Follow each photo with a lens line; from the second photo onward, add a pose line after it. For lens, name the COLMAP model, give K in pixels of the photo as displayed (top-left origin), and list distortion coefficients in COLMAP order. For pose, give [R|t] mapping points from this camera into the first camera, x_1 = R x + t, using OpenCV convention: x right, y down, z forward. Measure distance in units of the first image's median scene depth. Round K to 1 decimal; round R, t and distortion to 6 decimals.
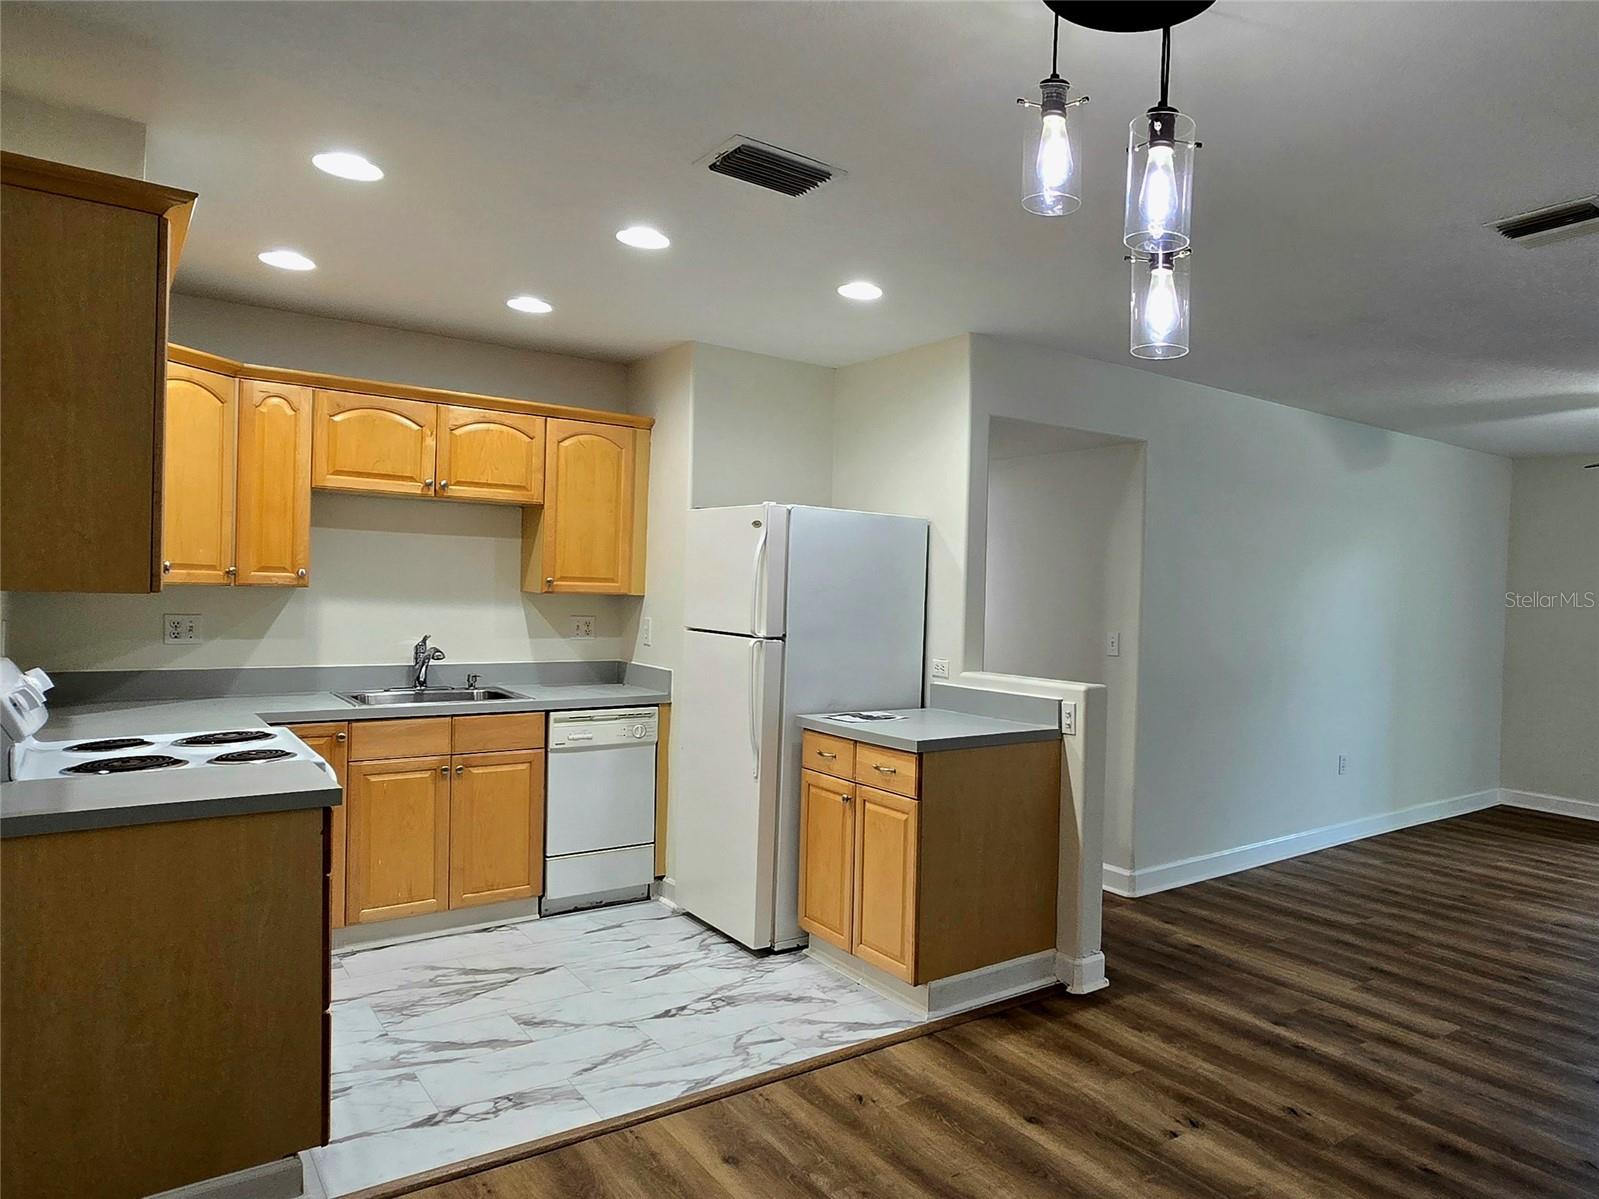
lens RADIAL K [[1141.1, 0, 822.5], [0, 1141.1, 589.3], [0, 0, 1]] dist [-0.007481, -0.002161]
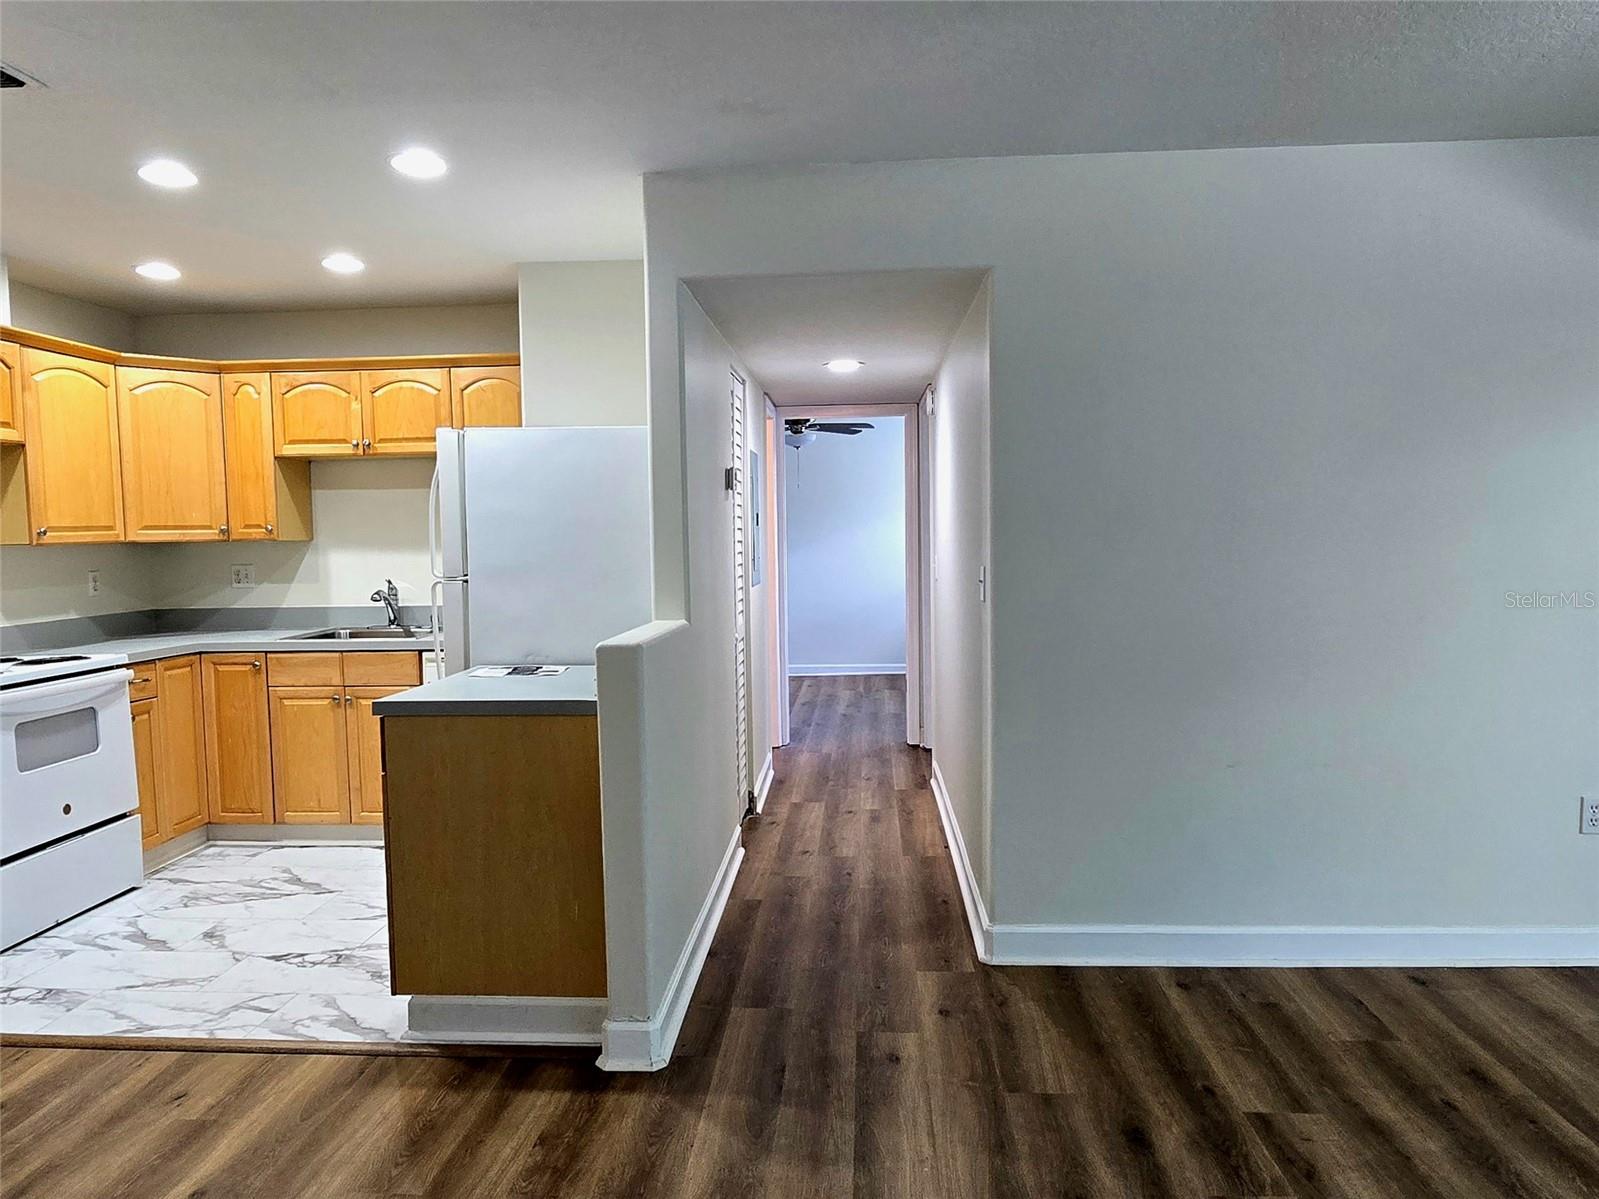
lens RADIAL K [[1042.5, 0, 799.5], [0, 1042.5, 599.5], [0, 0, 1]] dist [-0.001691, -0.004556]
pose [[0.732557, 0.005284, -0.680685, 0.707789], [0.035194, 0.998338, 0.045626, 0.029982], [0.679795, -0.057380, 0.731154, 0.572654]]
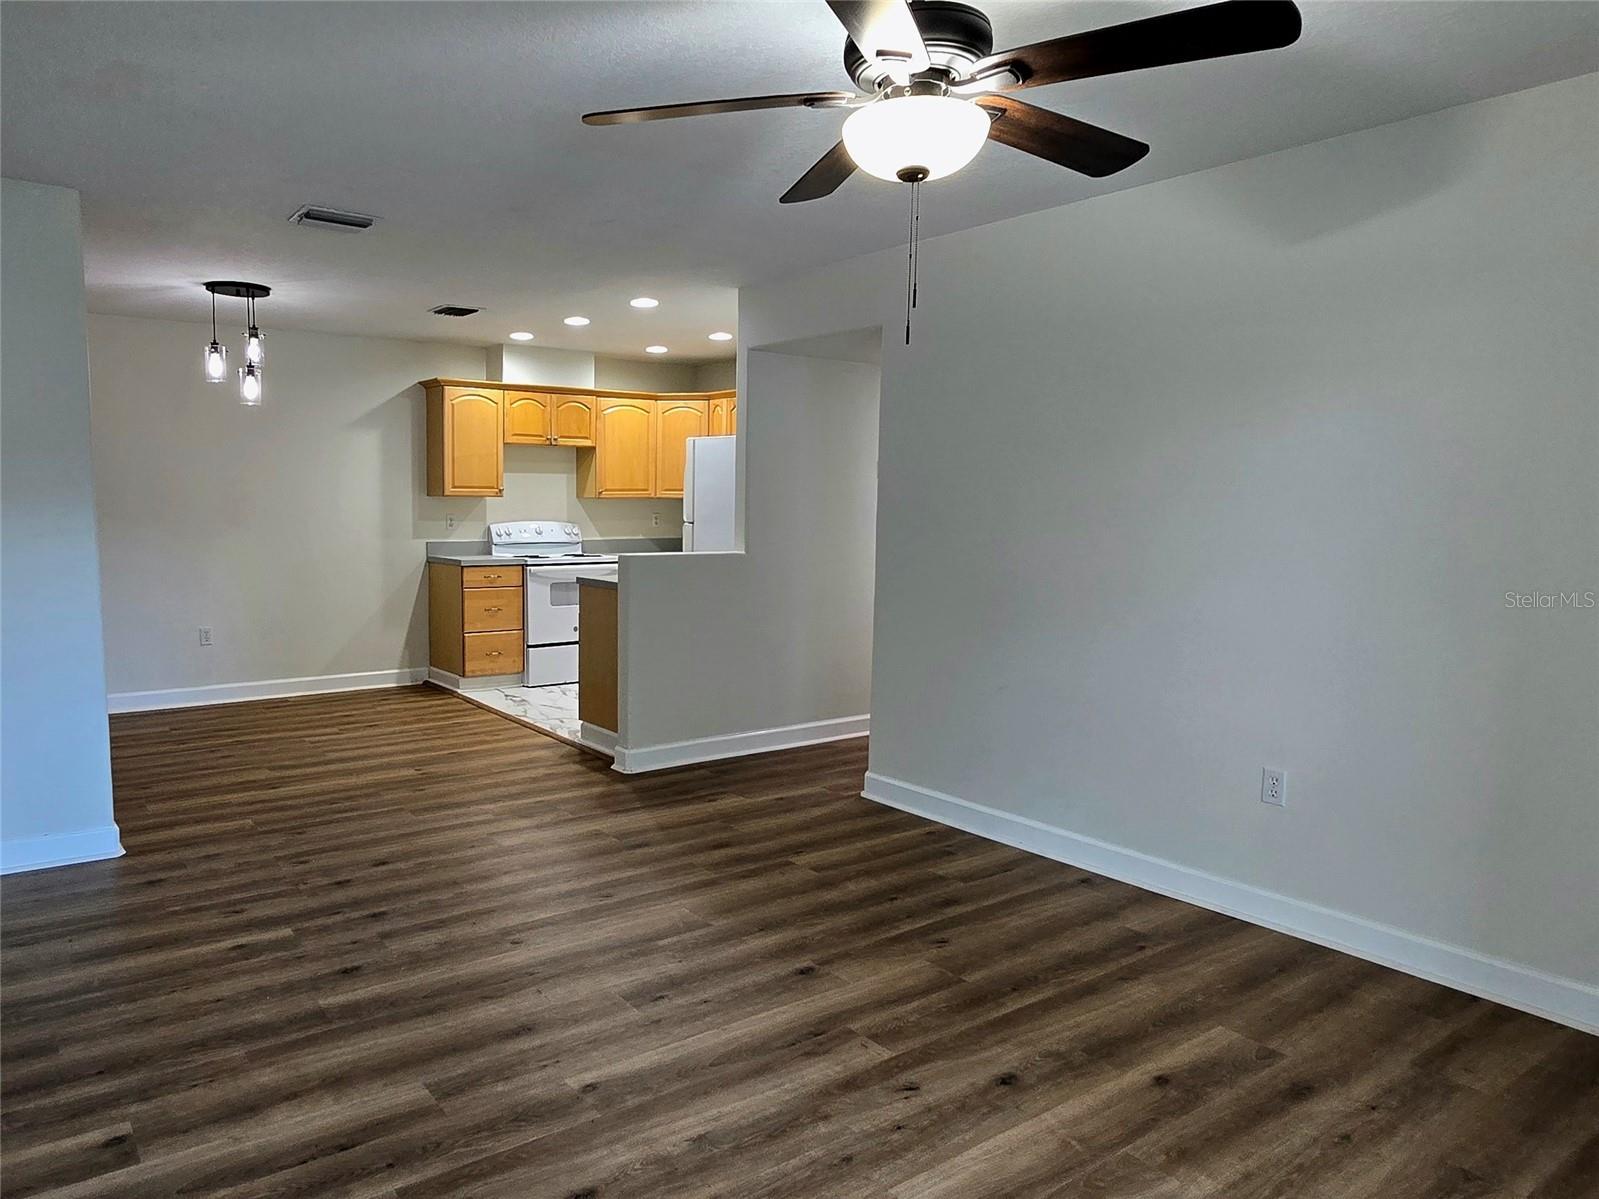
lens RADIAL K [[1141.1, 0, 822.5], [0, 1141.1, 589.3], [0, 0, 1]] dist [-0.007481, -0.002161]
pose [[-0.023122, 0.056267, -0.998148, 1.425828], [-0.009081, 0.998362, 0.056490, 0.040345], [0.999691, 0.010370, -0.022573, 1.121659]]
